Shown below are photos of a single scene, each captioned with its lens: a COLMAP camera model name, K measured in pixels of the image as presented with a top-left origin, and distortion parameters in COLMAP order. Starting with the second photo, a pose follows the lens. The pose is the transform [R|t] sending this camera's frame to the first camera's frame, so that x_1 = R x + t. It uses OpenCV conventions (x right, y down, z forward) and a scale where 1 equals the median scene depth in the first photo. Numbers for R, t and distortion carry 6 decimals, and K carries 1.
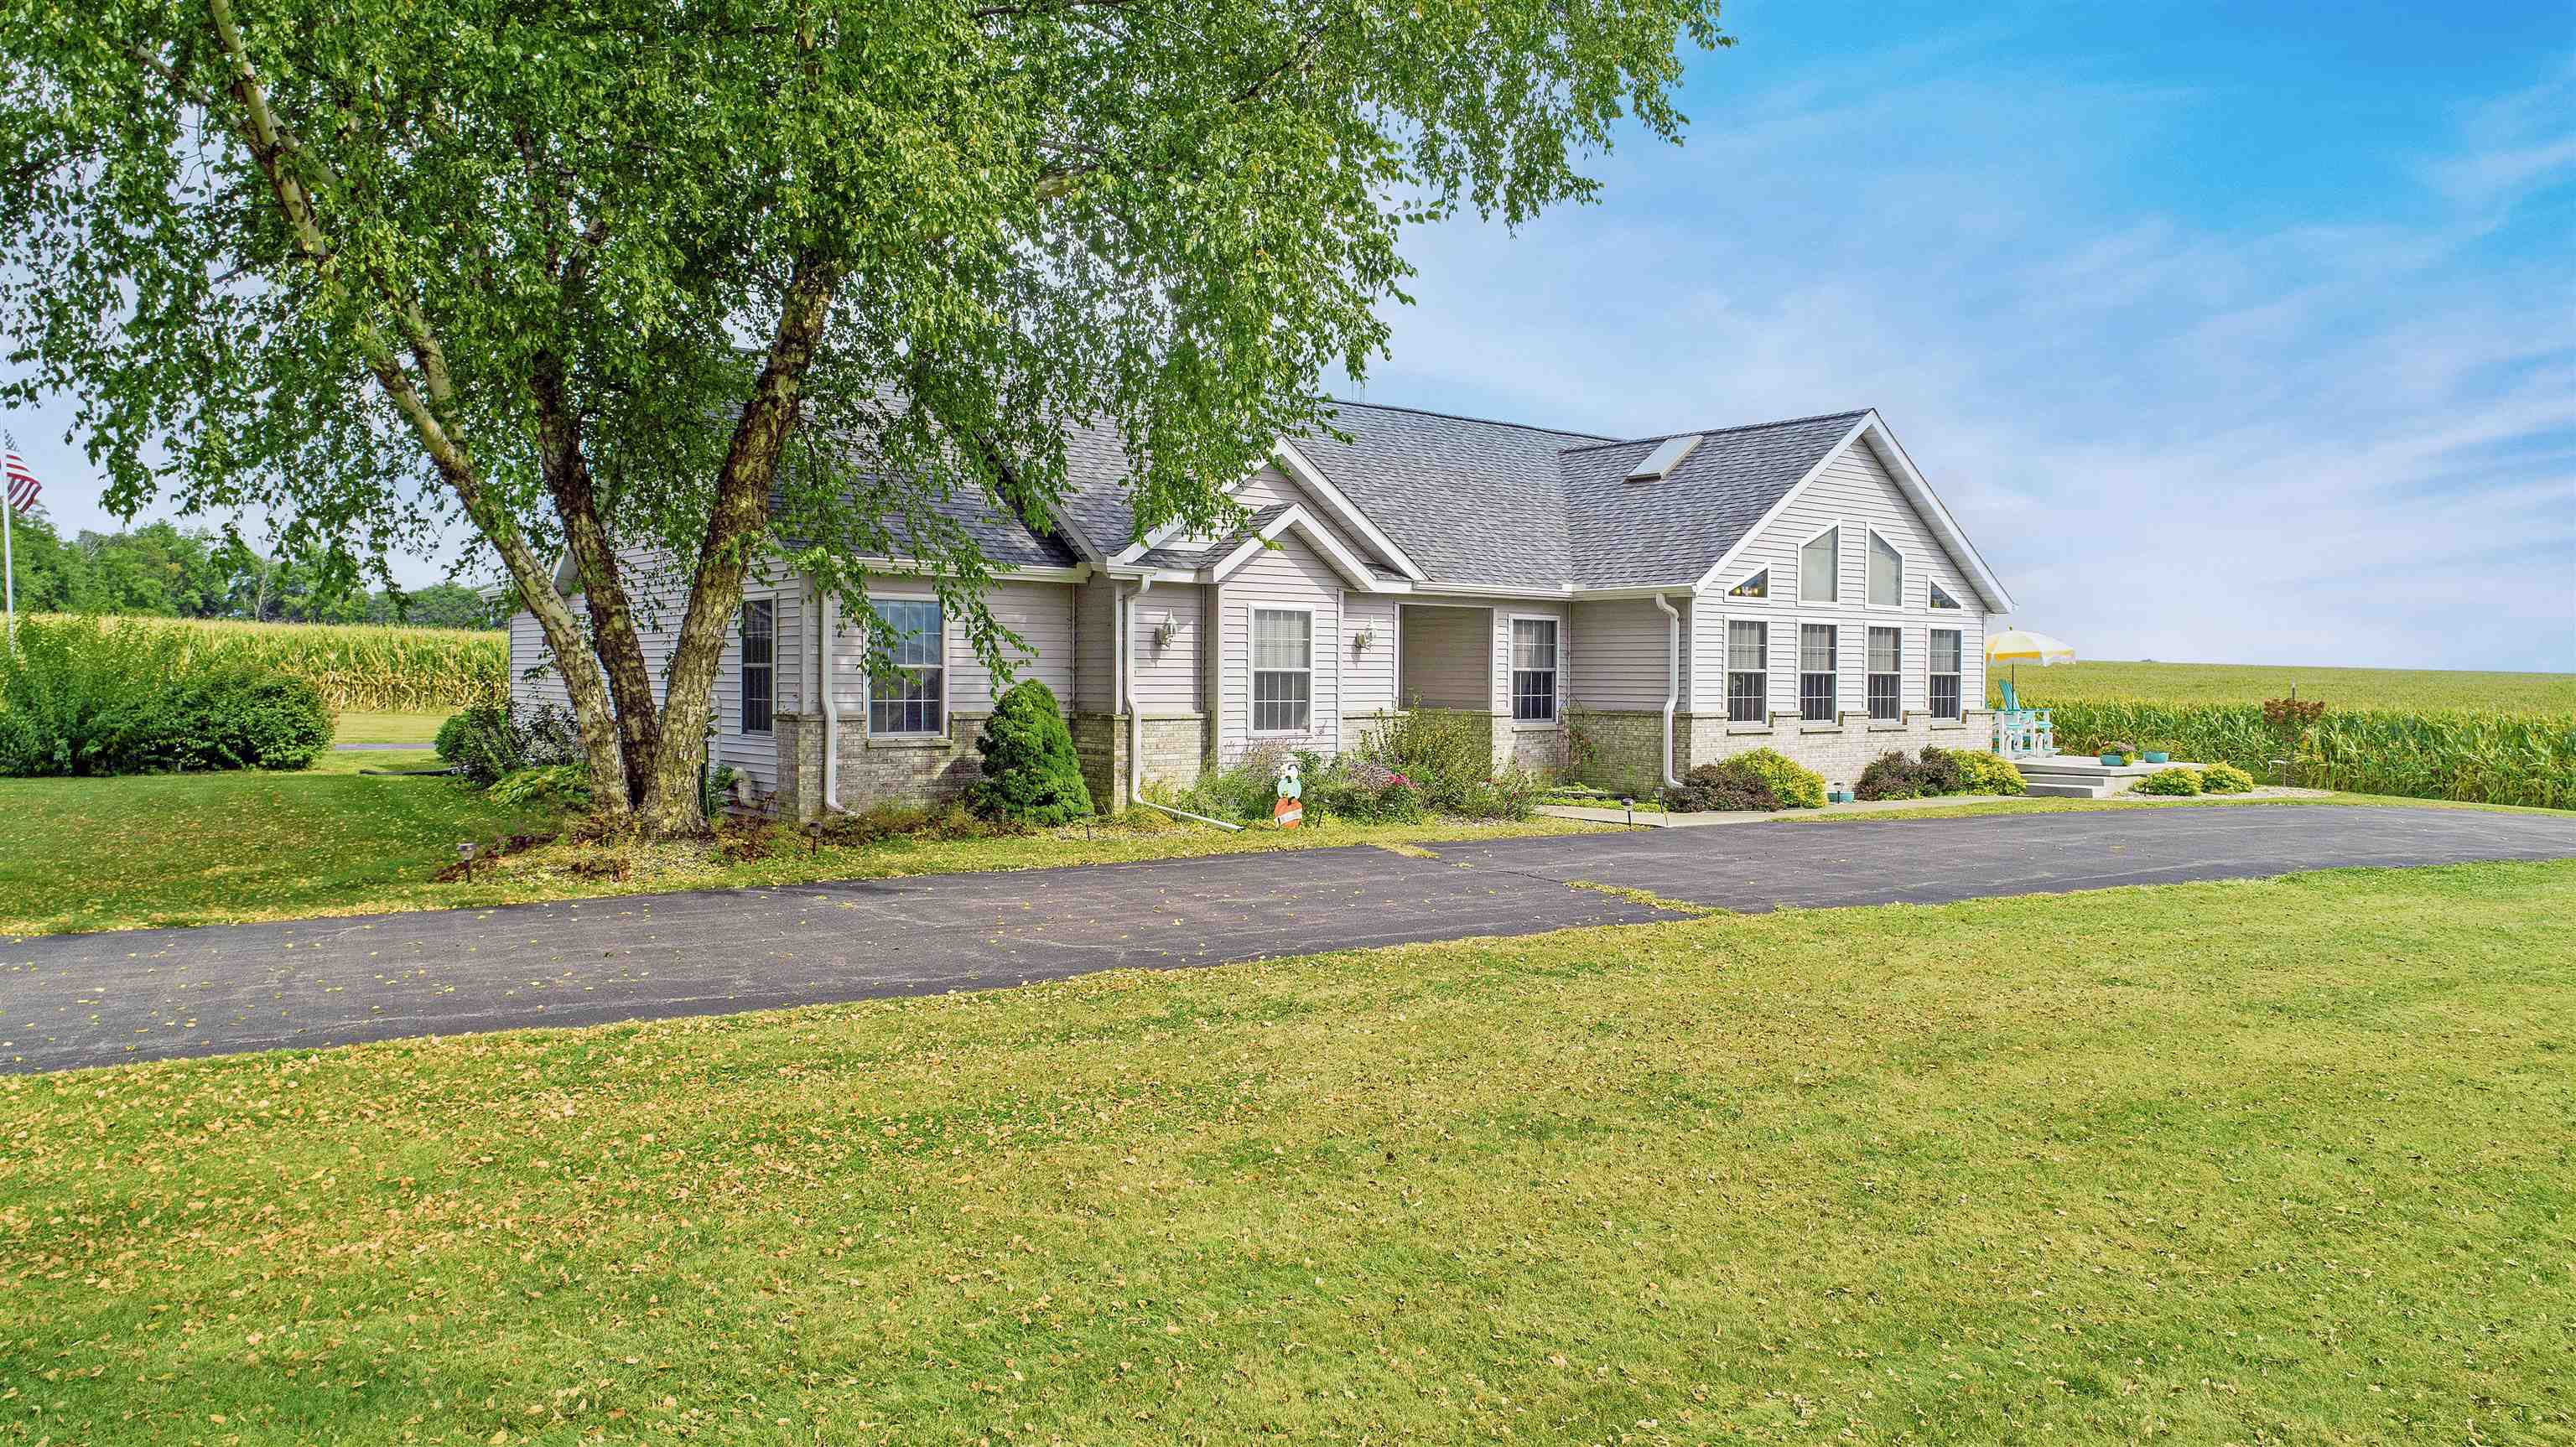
lens RADIAL K [[1747.1, 0, 1289.0], [0, 1747.1, 712.1], [0, 0, 1]] dist [-0.006356, -0.000212]
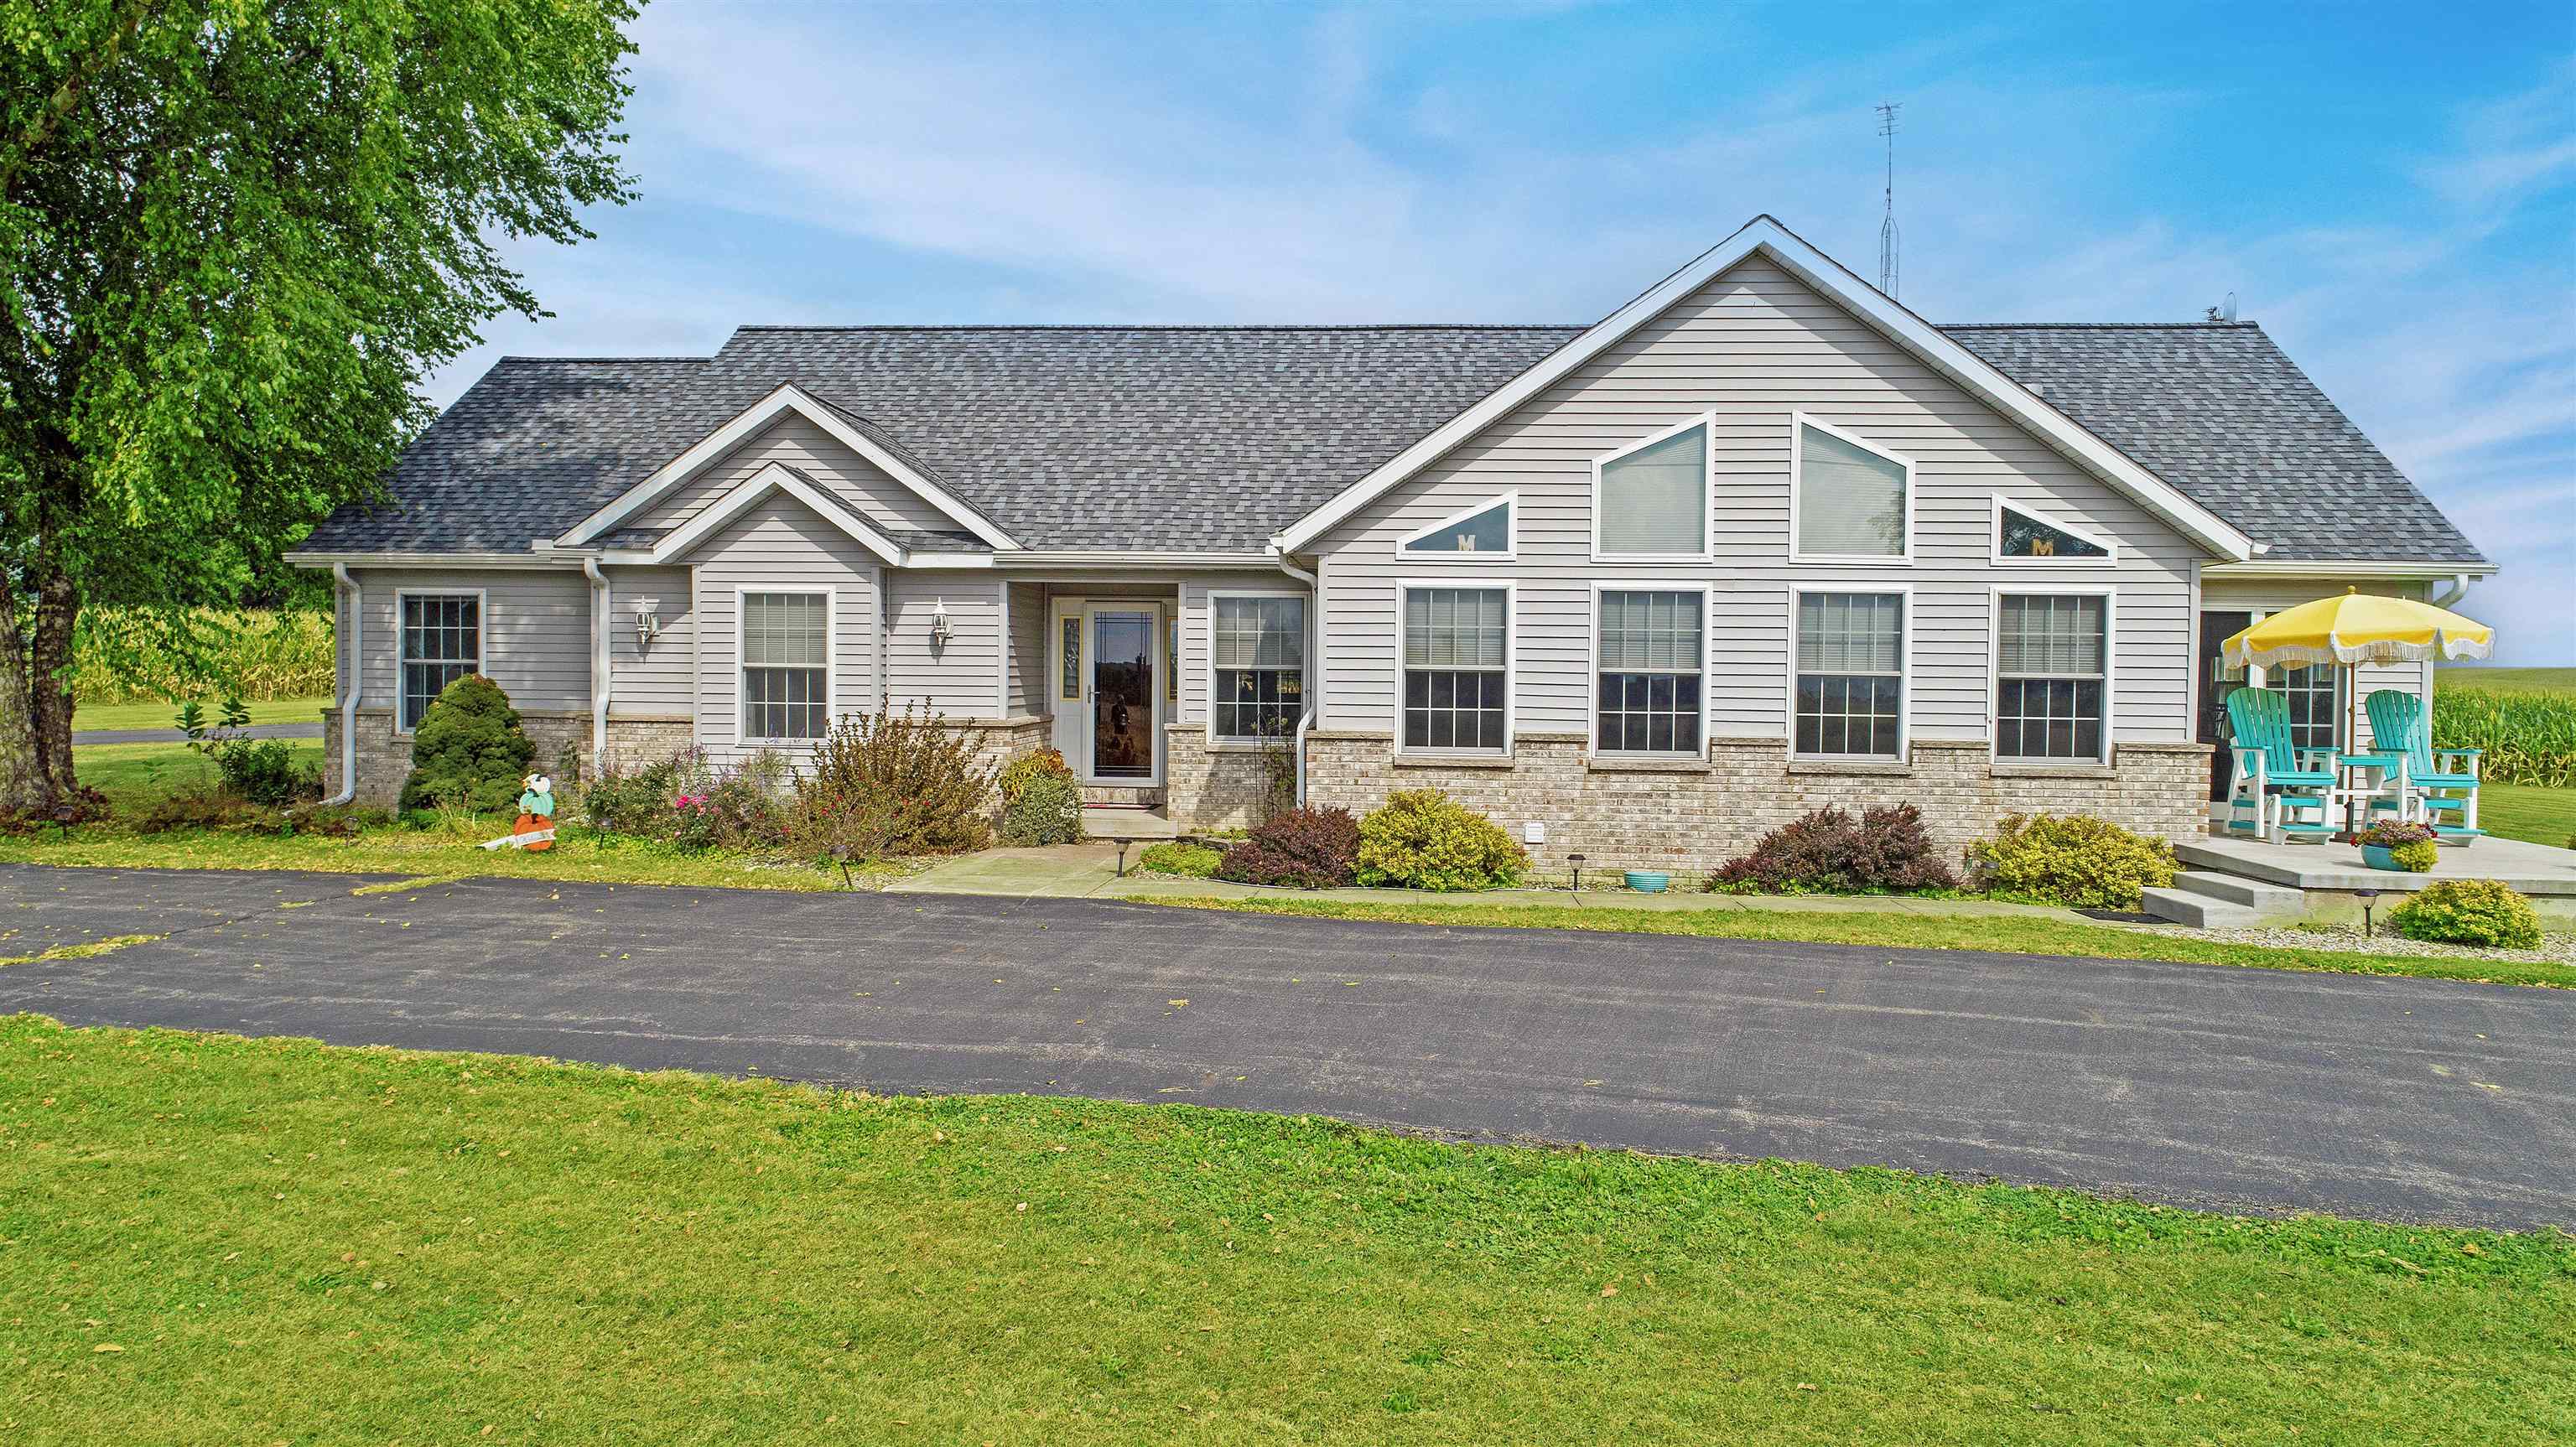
lens RADIAL K [[1747.1, 0, 1281.2], [0, 1747.1, 727.9], [0, 0, 1]] dist [-0.006356, -0.000212]
pose [[0.722491, 0.023065, -0.690996, 0.647357], [-0.020717, 0.999717, 0.011708, -0.008133], [0.691070, 0.005857, 0.722764, 0.493791]]
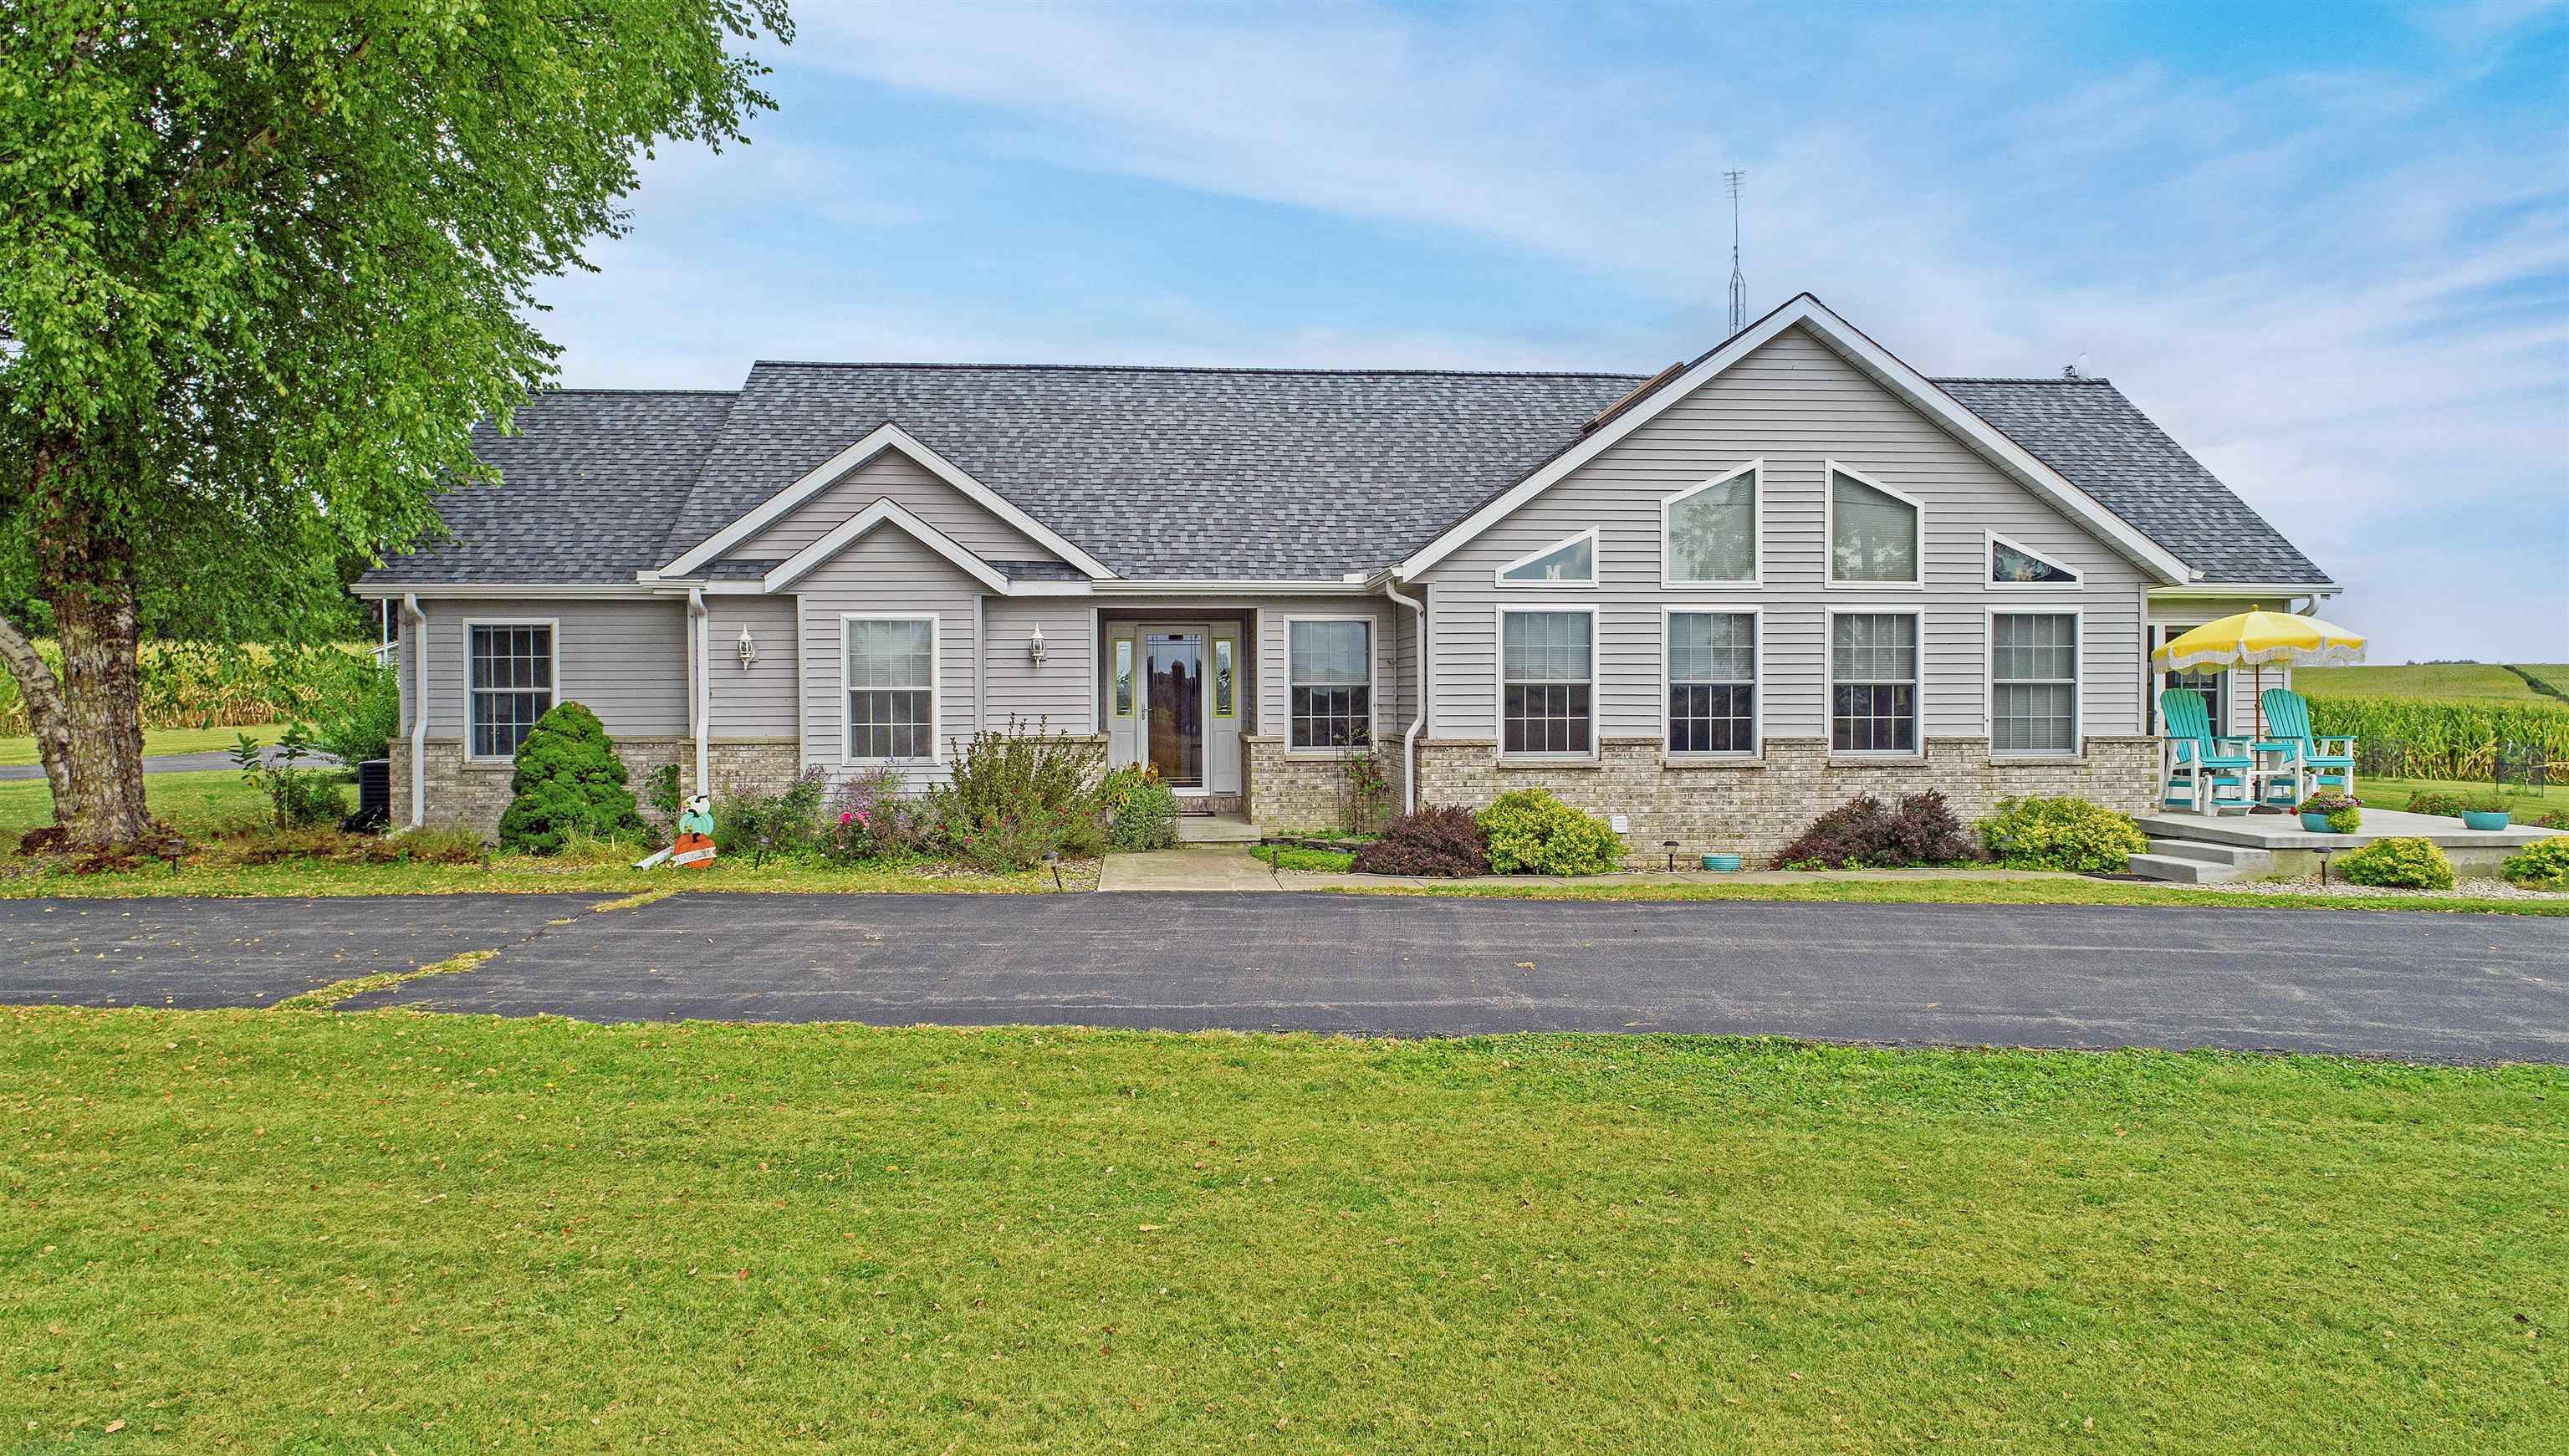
lens RADIAL K [[1736.9, 0, 1279.4], [0, 1736.9, 735.4], [0, 0, 1]] dist [-0.004358, 0.000927]
pose [[0.825318, 0.005249, -0.564643, 0.570287], [-0.002298, 0.999980, 0.005937, -0.005637], [0.564663, -0.003602, 0.825314, 0.340591]]
